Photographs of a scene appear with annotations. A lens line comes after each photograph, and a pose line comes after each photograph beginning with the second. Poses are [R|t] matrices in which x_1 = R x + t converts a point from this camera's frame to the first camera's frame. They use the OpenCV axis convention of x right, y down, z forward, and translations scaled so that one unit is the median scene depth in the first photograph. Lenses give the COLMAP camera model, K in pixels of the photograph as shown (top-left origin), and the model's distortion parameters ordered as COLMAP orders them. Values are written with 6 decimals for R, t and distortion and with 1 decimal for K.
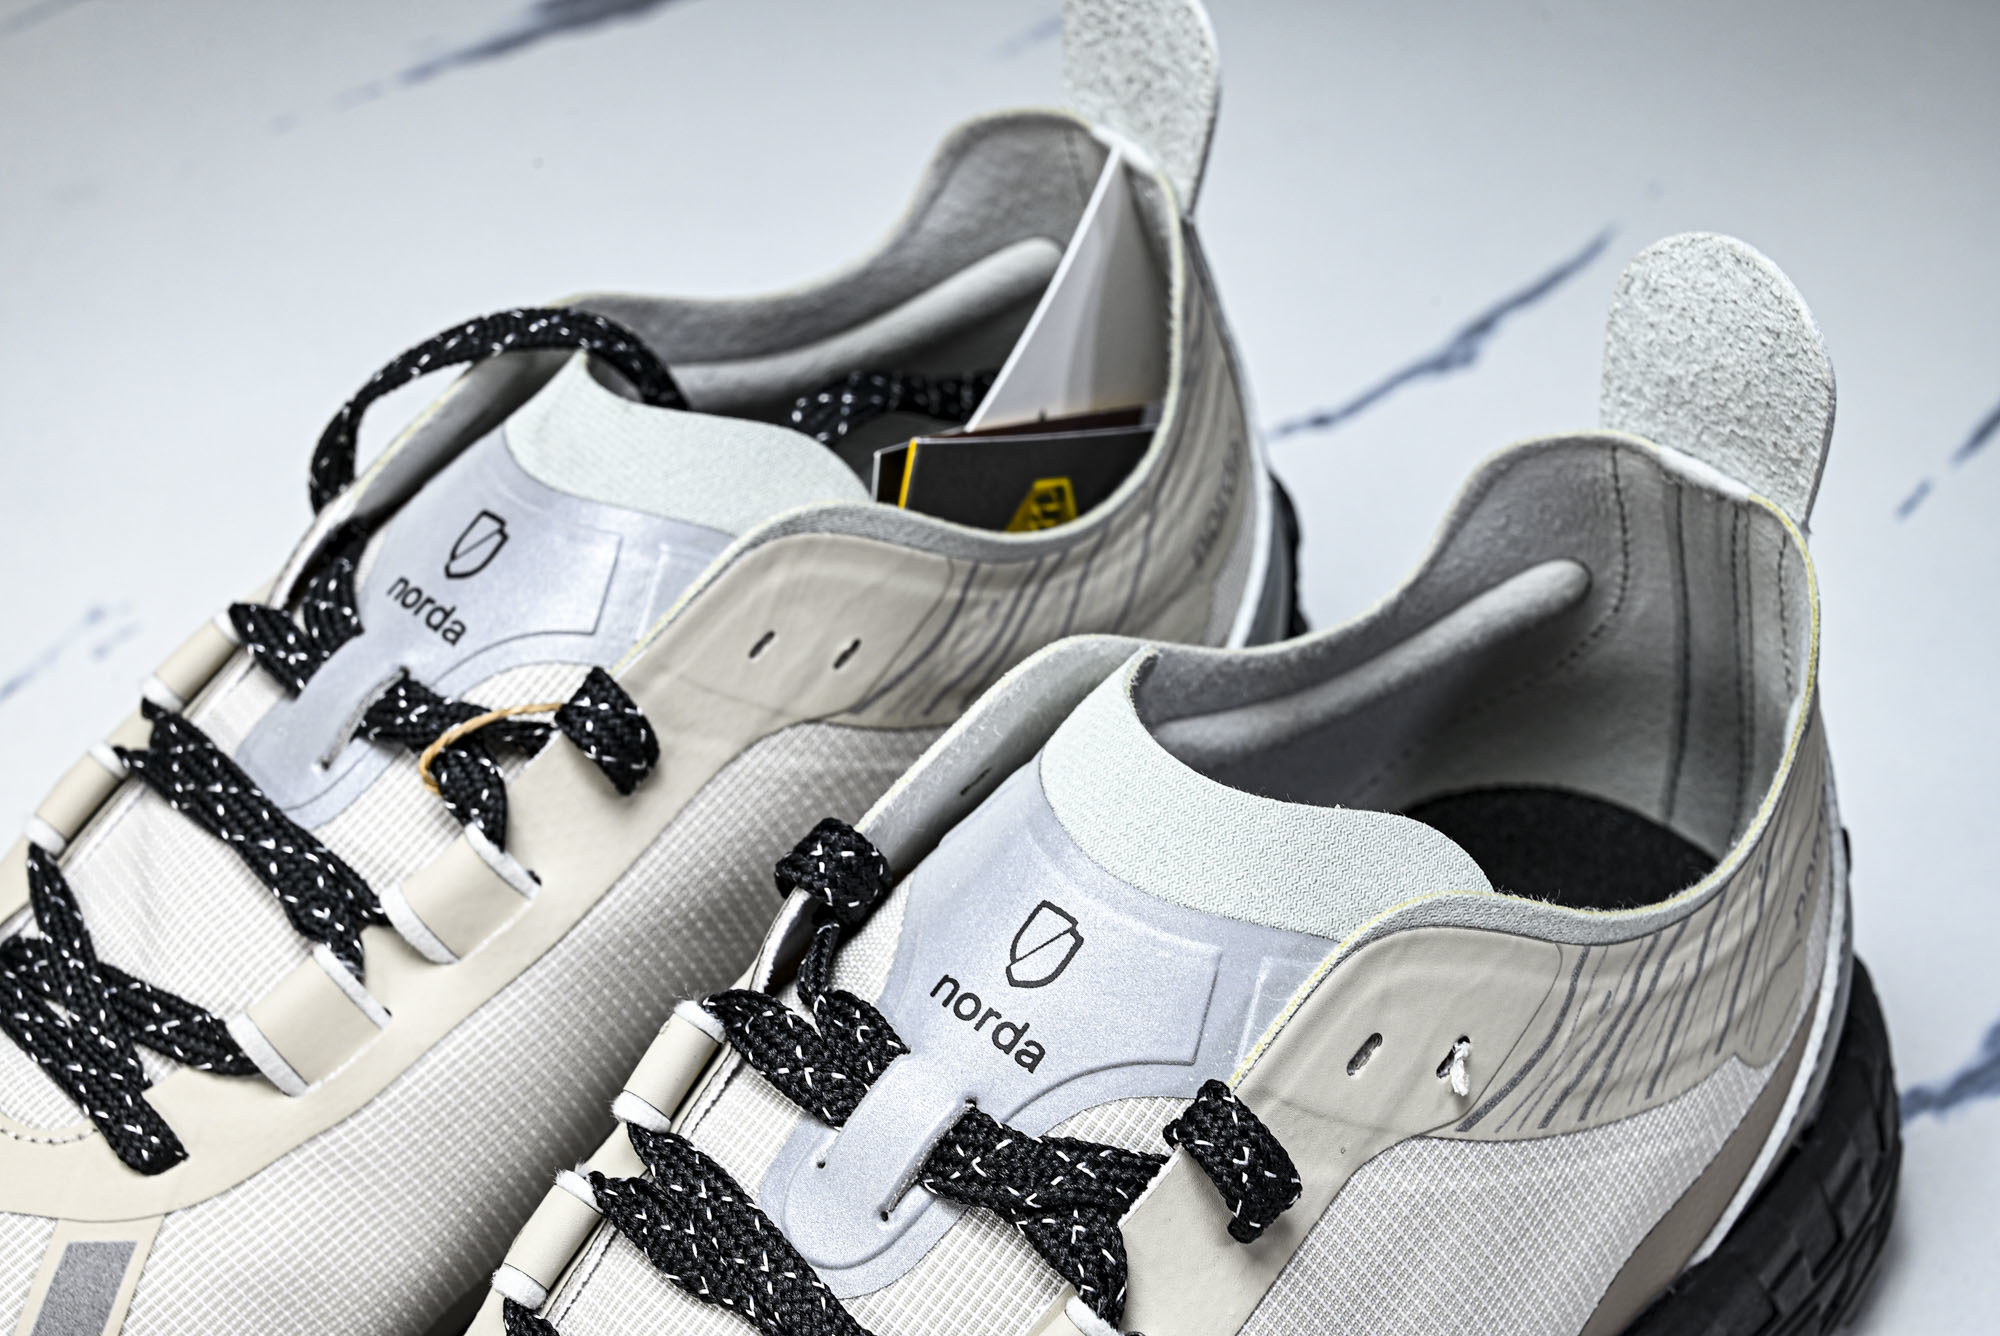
lens RADIAL K [[3744.8, 0, 1000.0], [0, 3744.8, 668.0], [0, 0, 1]] dist [-0.011993, -0.014913]
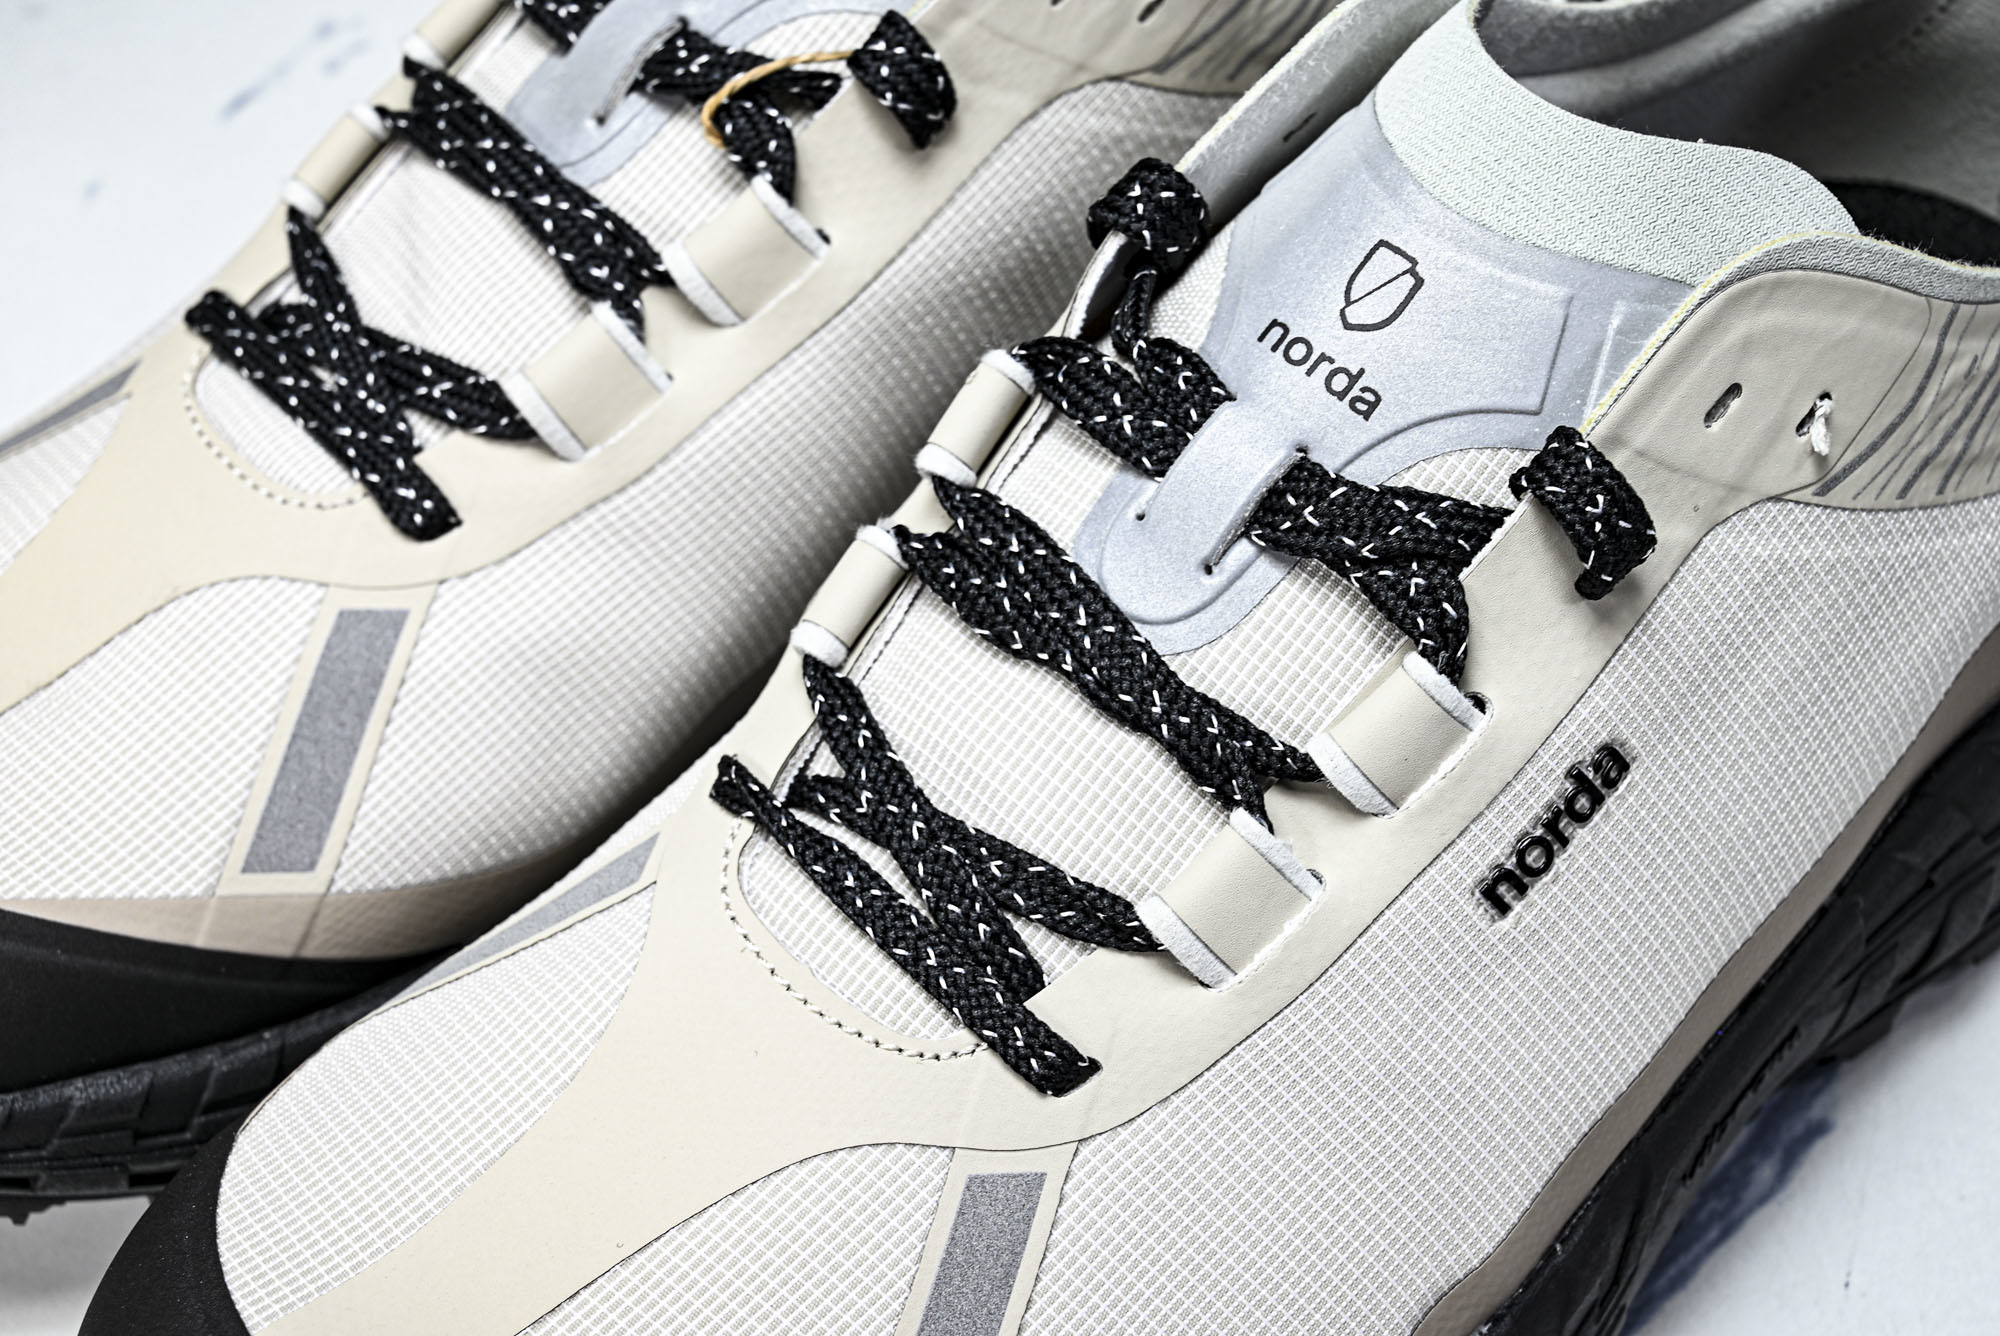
lens RADIAL K [[3744.8, 0, 1000.0], [0, 3744.8, 668.0], [0, 0, 1]] dist [-0.011993, -0.014913]
pose [[0.999157, 0.014098, -0.038544, -0.044939], [-0.009930, 0.994288, 0.106266, 0.068522], [0.039822, -0.105794, 0.993590, 0.053278]]
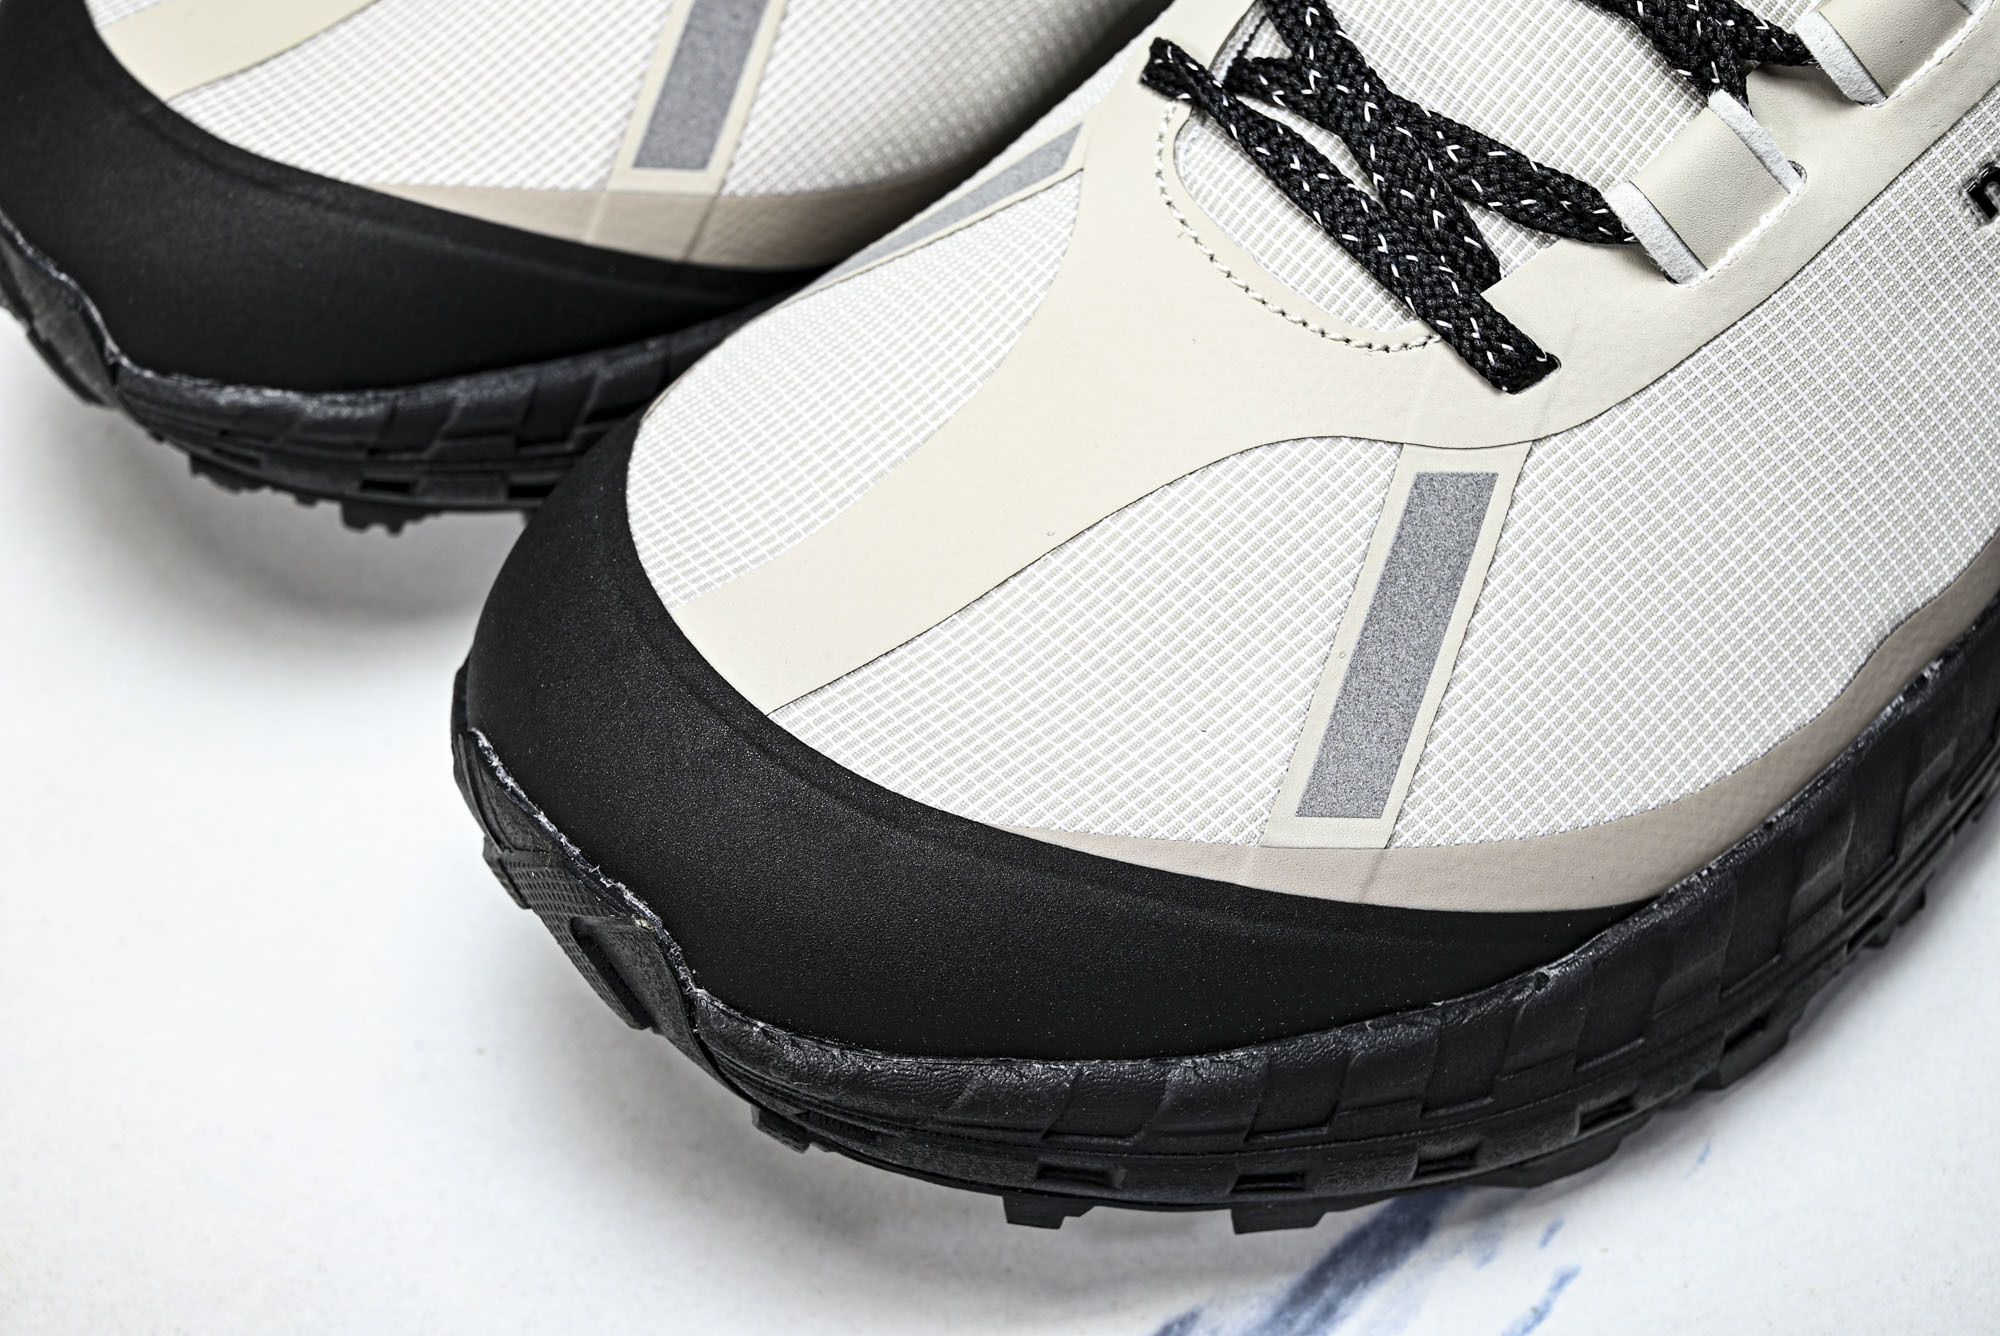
lens RADIAL K [[3744.8, 0, 1000.0], [0, 3744.8, 668.0], [0, 0, 1]] dist [-0.011993, -0.014913]
pose [[0.995846, 0.047388, -0.077754, -0.111062], [-0.029525, 0.975818, 0.216581, 0.145735], [0.086137, -0.213386, 0.973163, 0.082962]]
